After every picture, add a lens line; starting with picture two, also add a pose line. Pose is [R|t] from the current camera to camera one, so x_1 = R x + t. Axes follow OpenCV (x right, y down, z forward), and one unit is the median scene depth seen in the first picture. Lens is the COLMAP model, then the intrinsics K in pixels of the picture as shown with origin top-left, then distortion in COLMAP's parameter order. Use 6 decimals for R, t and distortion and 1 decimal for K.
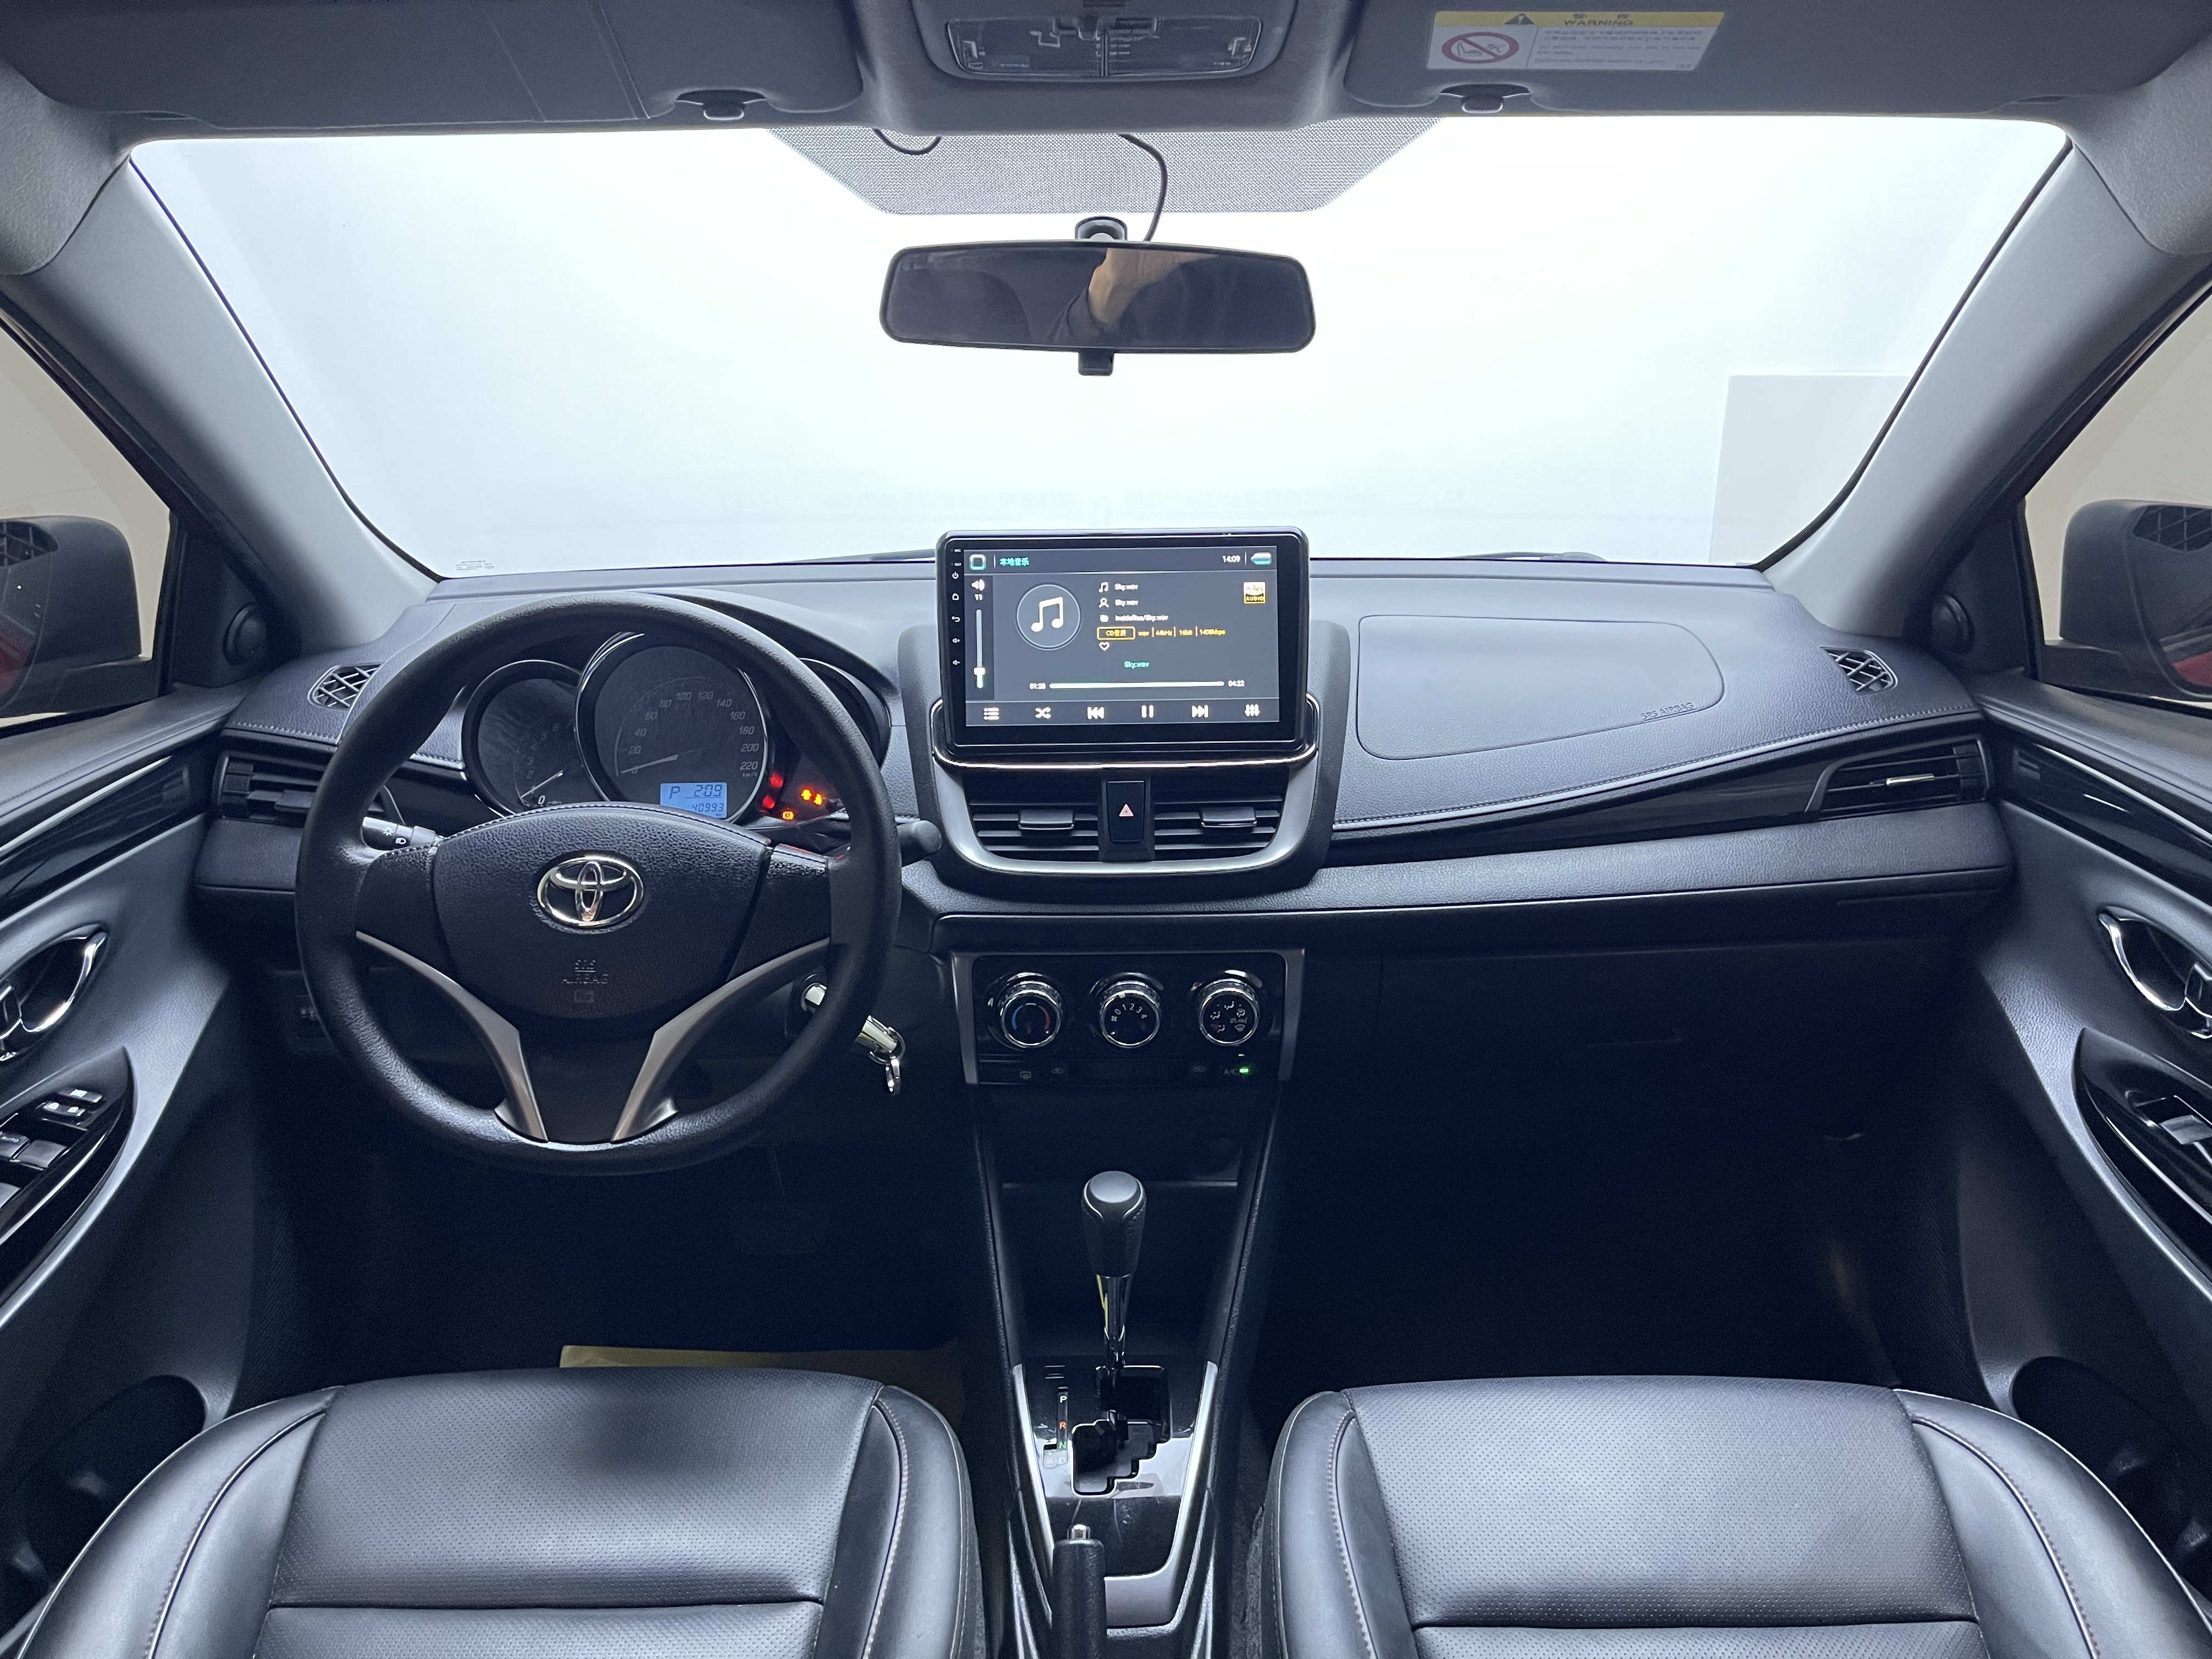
lens RADIAL K [[1619.9, 0, 1117.8], [0, 1619.9, 850.8], [0, 0, 1]] dist [0.043815, -0.063606]
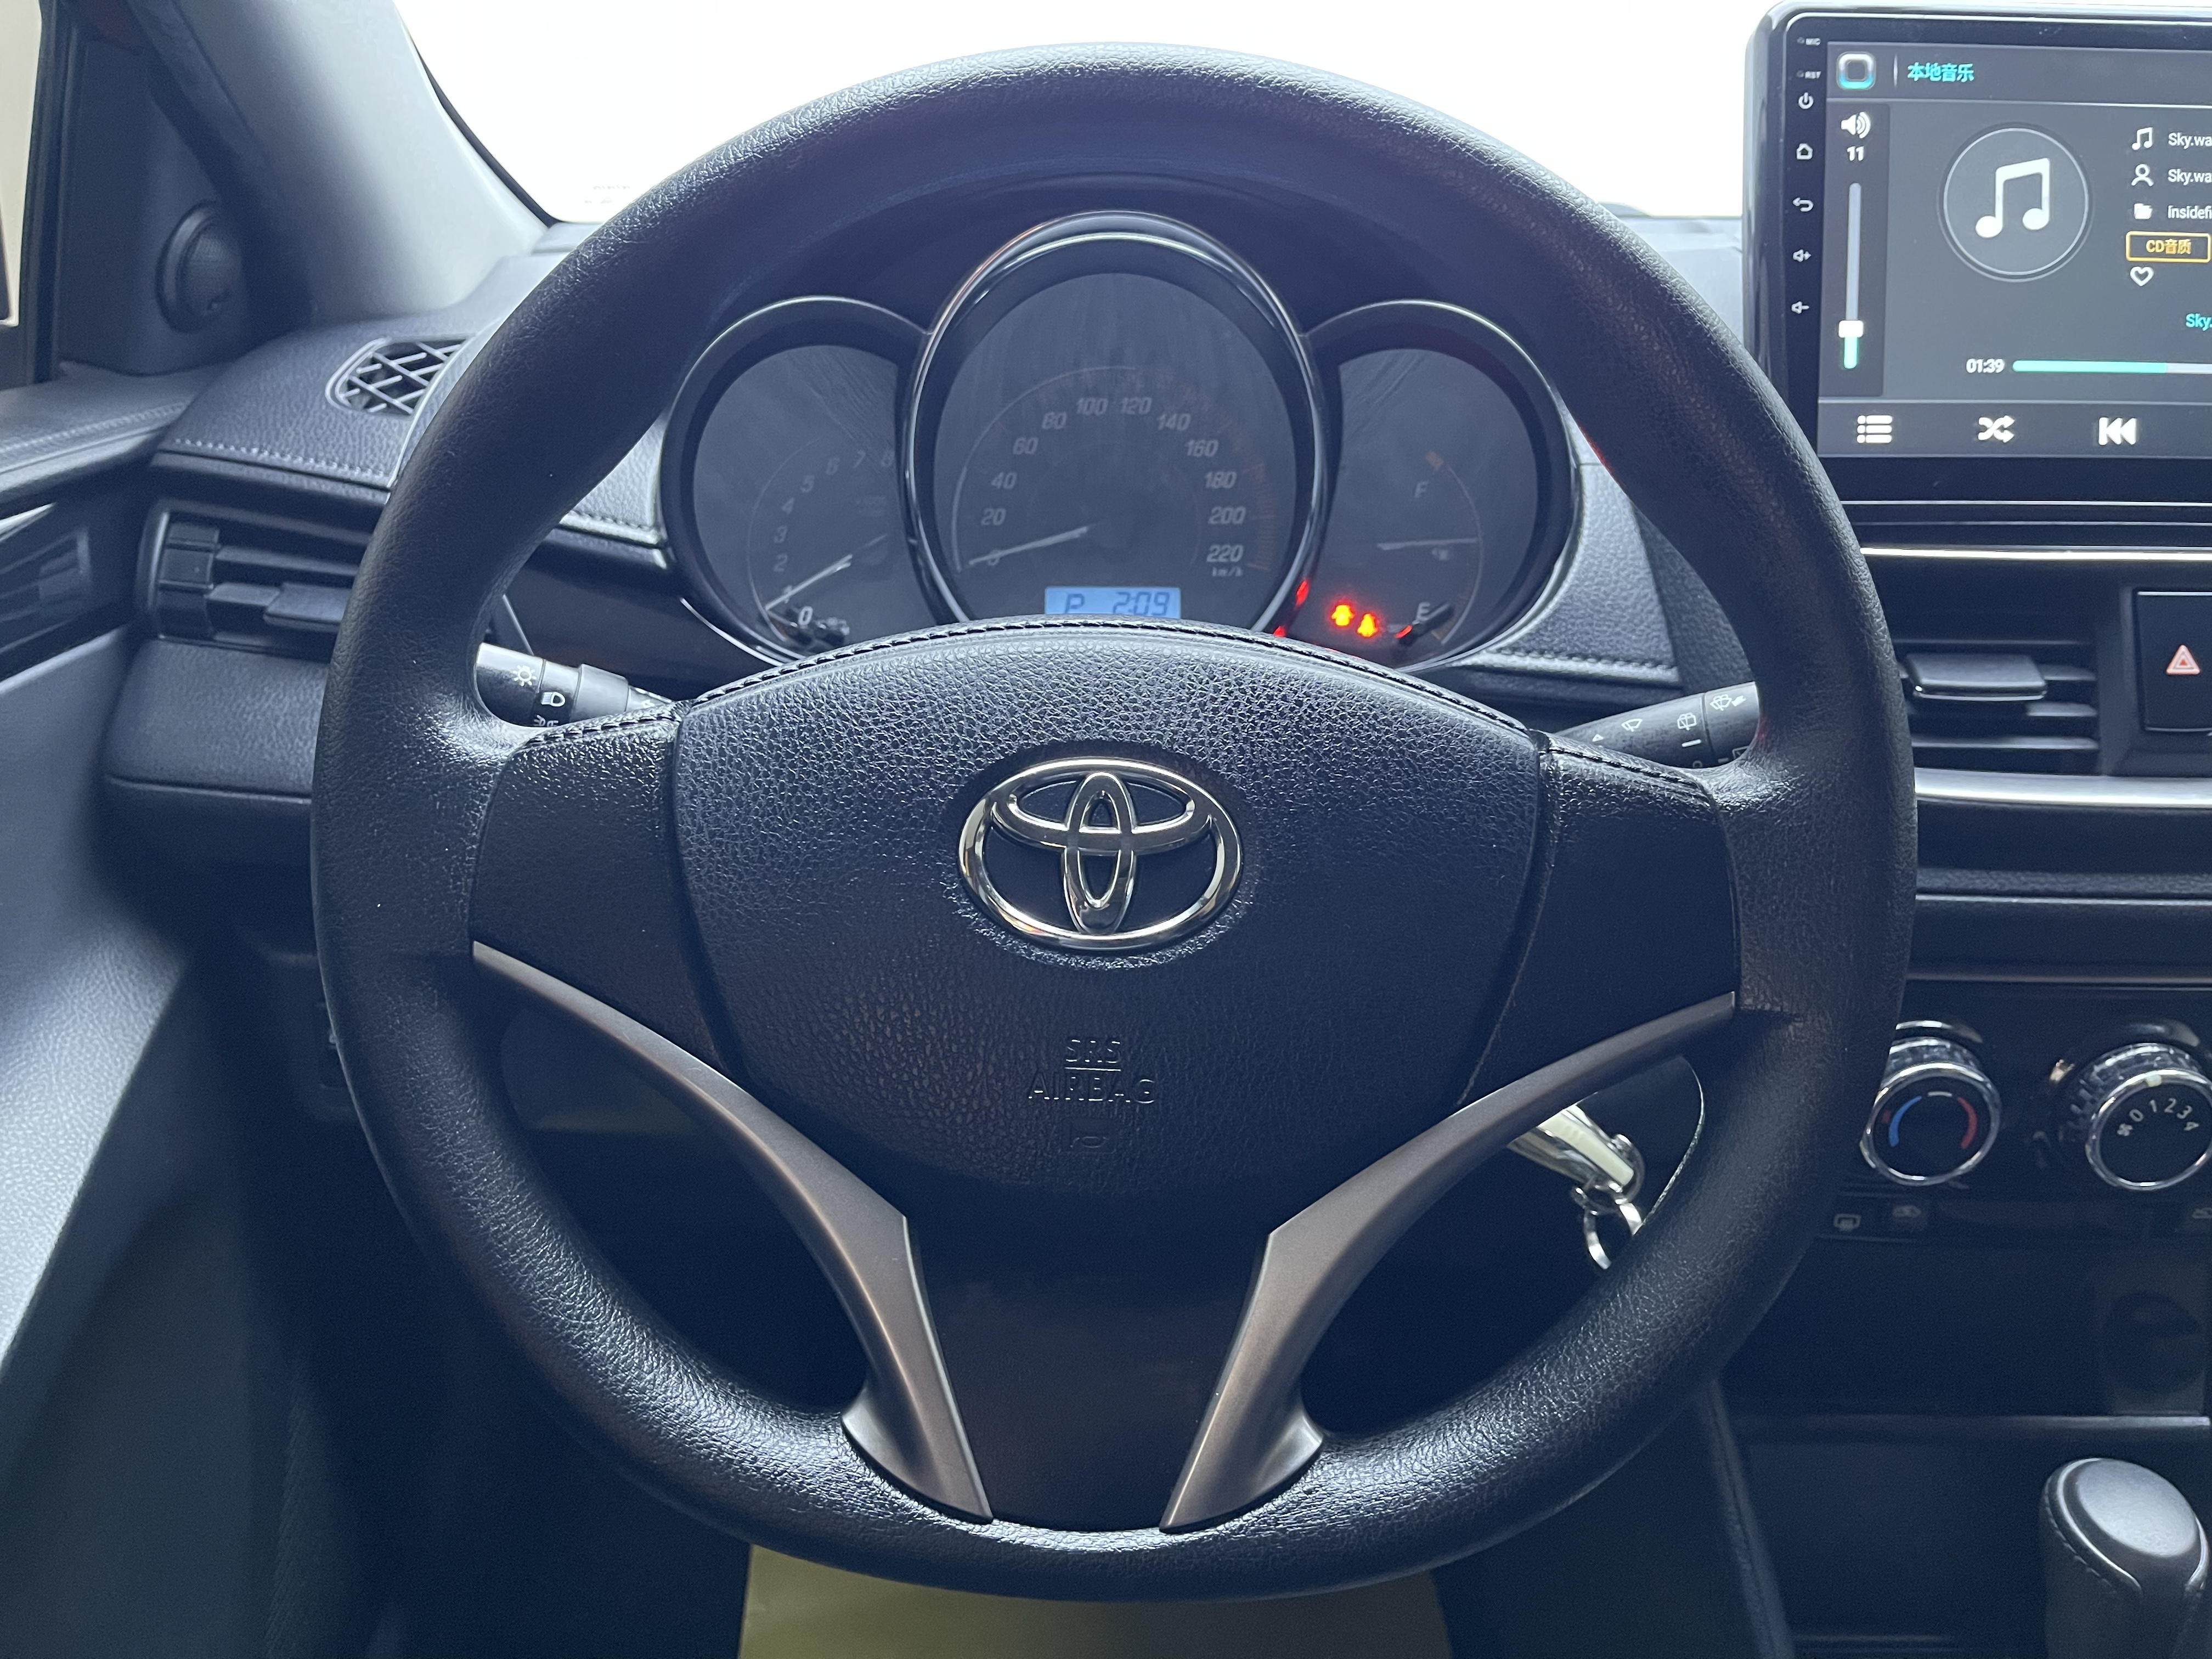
lens RADIAL K [[1619.9, 0, 1088.8], [0, 1619.9, 853.6], [0, 0, 1]] dist [0.043815, -0.063606]
pose [[0.999514, 0.022239, -0.021843, -0.275404], [-0.020086, 0.995344, 0.094268, -0.008453], [0.023838, -0.093783, 0.995307, 0.547006]]
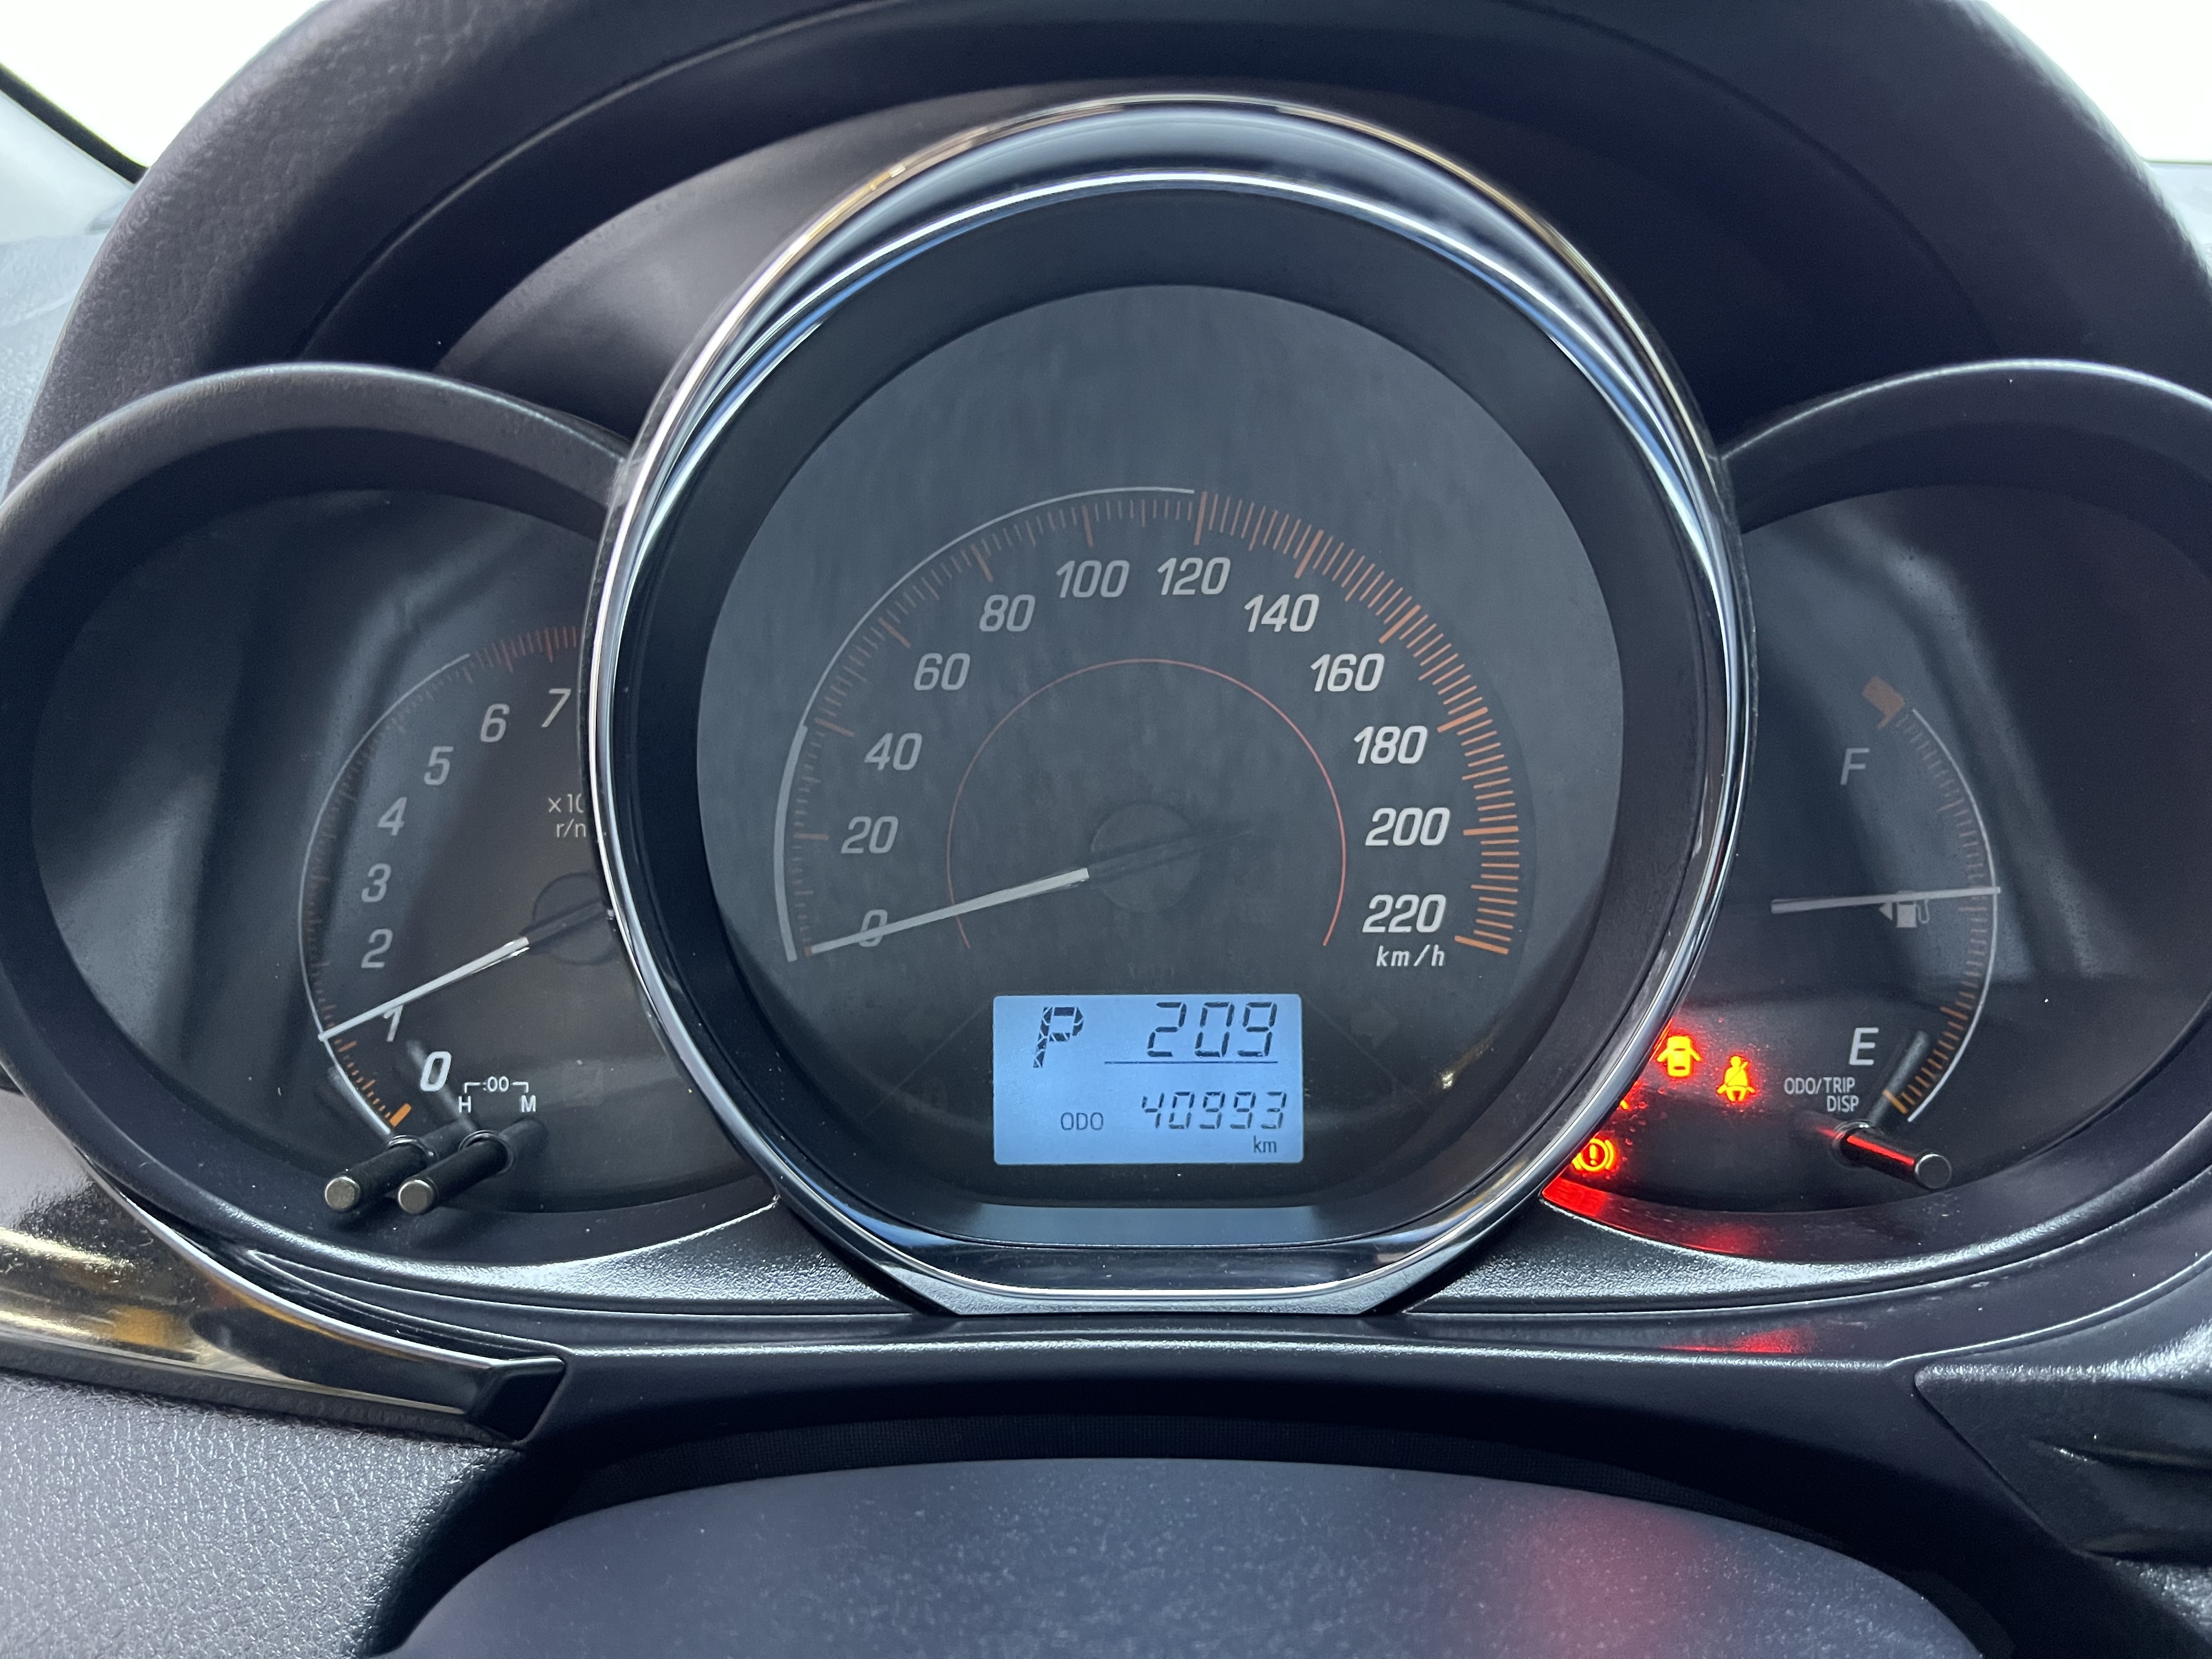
lens RADIAL K [[1619.9, 0, 1097.6], [0, 1619.9, 824.8], [0, 0, 1]] dist [0.043815, -0.063606]
pose [[0.999979, 0.006419, -0.000770, -0.288027], [-0.006308, 0.994854, 0.101127, -0.091548], [0.001415, -0.101120, 0.994873, 0.852626]]
